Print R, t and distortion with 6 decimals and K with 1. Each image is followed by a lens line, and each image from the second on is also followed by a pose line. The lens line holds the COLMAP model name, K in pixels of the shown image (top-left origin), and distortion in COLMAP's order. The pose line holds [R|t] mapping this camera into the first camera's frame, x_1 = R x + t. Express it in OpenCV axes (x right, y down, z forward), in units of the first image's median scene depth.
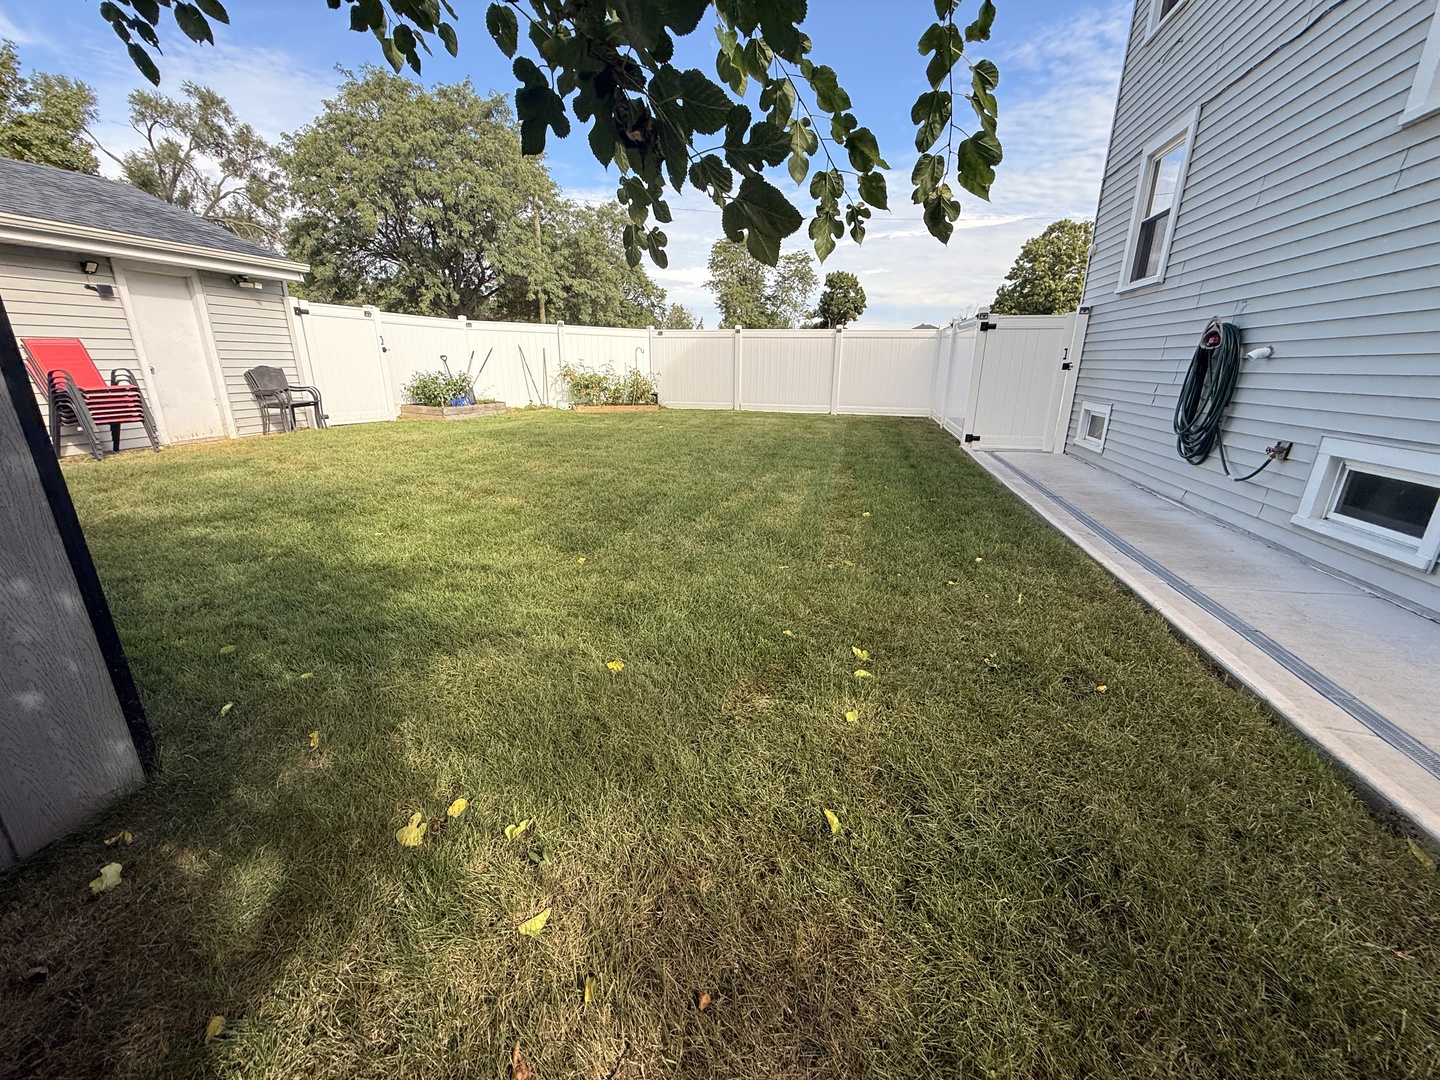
lens RADIAL K [[570.7, 0, 719.3], [0, 570.7, 538.7], [0, 0, 1]] dist [-0.000603, 0.000178]
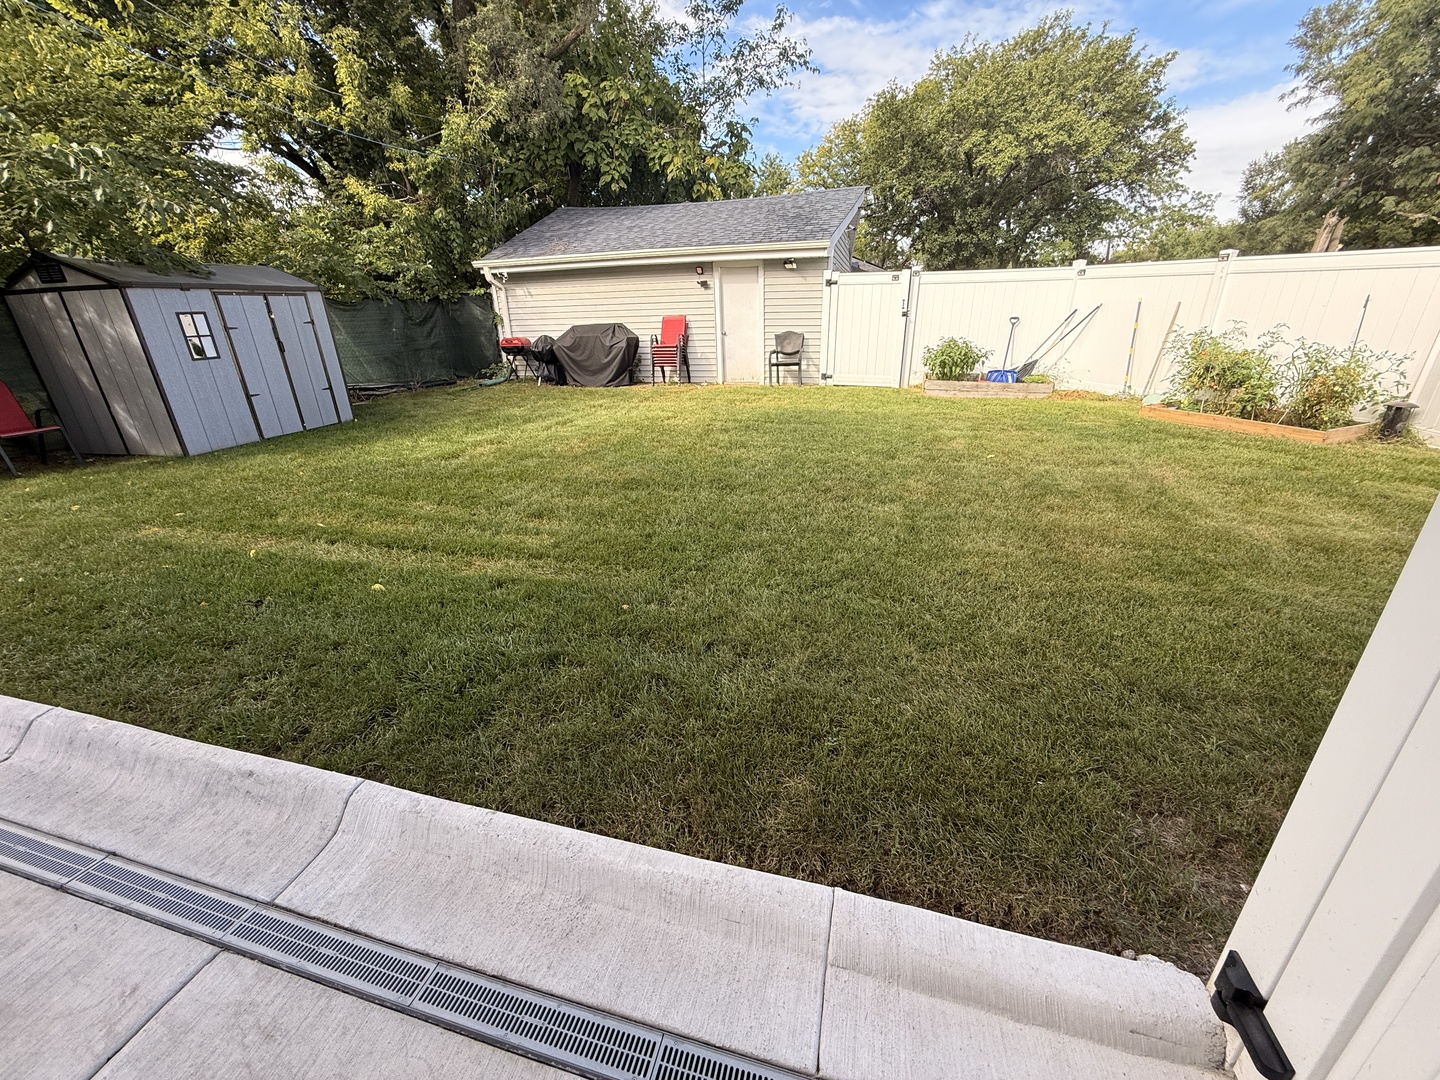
lens RADIAL K [[570.7, 0, 719.9], [0, 570.7, 539.7], [0, 0, 1]] dist [-0.000603, 0.000178]
pose [[-0.045033, 0.370961, -0.927556, 0.575229], [-0.282098, 0.885987, 0.368033, -0.317519], [0.958328, 0.278235, 0.064748, 0.908639]]
